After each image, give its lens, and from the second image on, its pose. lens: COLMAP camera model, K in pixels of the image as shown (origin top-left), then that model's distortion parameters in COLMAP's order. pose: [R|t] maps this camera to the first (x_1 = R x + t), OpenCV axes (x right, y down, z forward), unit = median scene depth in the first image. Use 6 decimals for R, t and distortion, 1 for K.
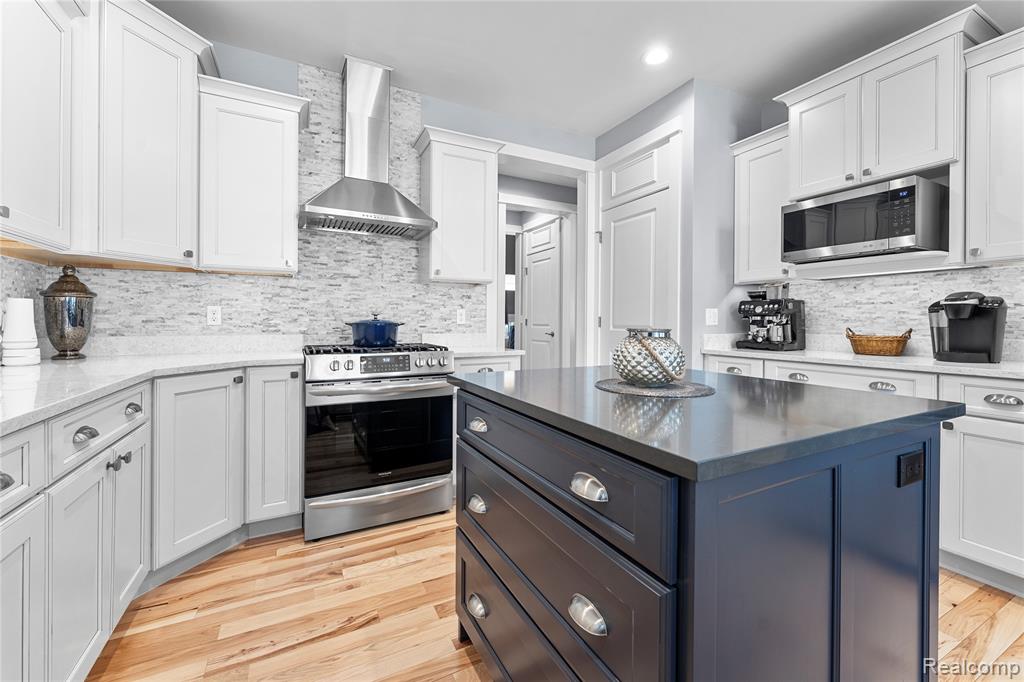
lens RADIAL K [[414.4, 0, 505.8], [0, 414.4, 320.8], [0, 0, 1]] dist [0.000572, -0.000143]
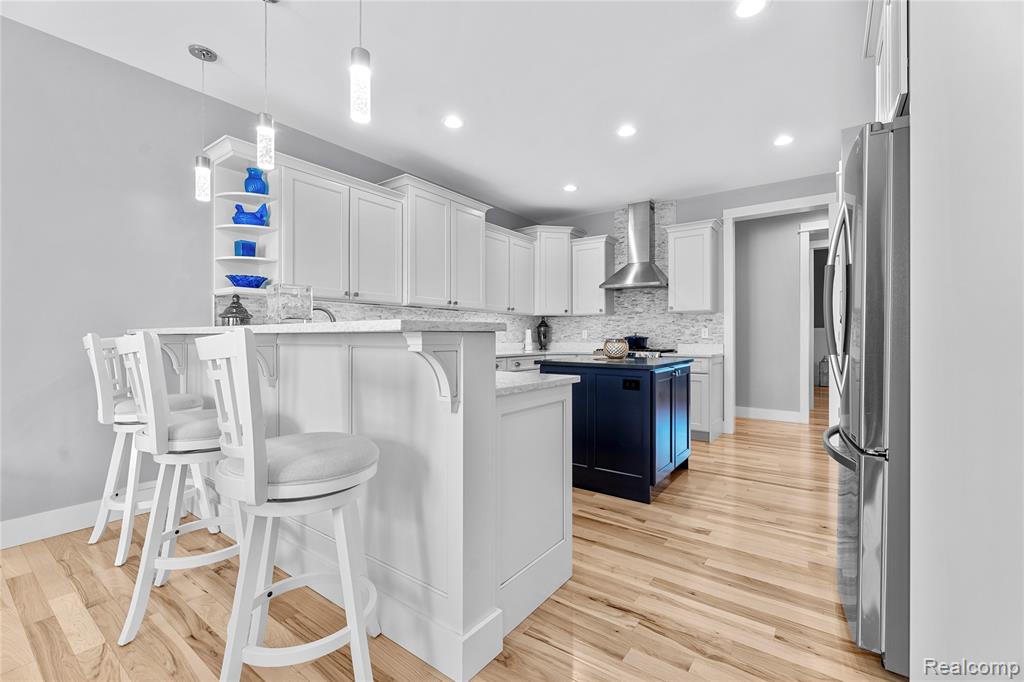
lens RADIAL K [[444.3, 0, 511.7], [0, 444.3, 340.0], [0, 0, 1]] dist [0.002131, 0.000101]
pose [[0.449680, 0.001188, -0.893189, 1.450640], [-0.000053, 0.999999, 0.001303, 0.018077], [0.893190, -0.000538, 0.449679, -0.524088]]
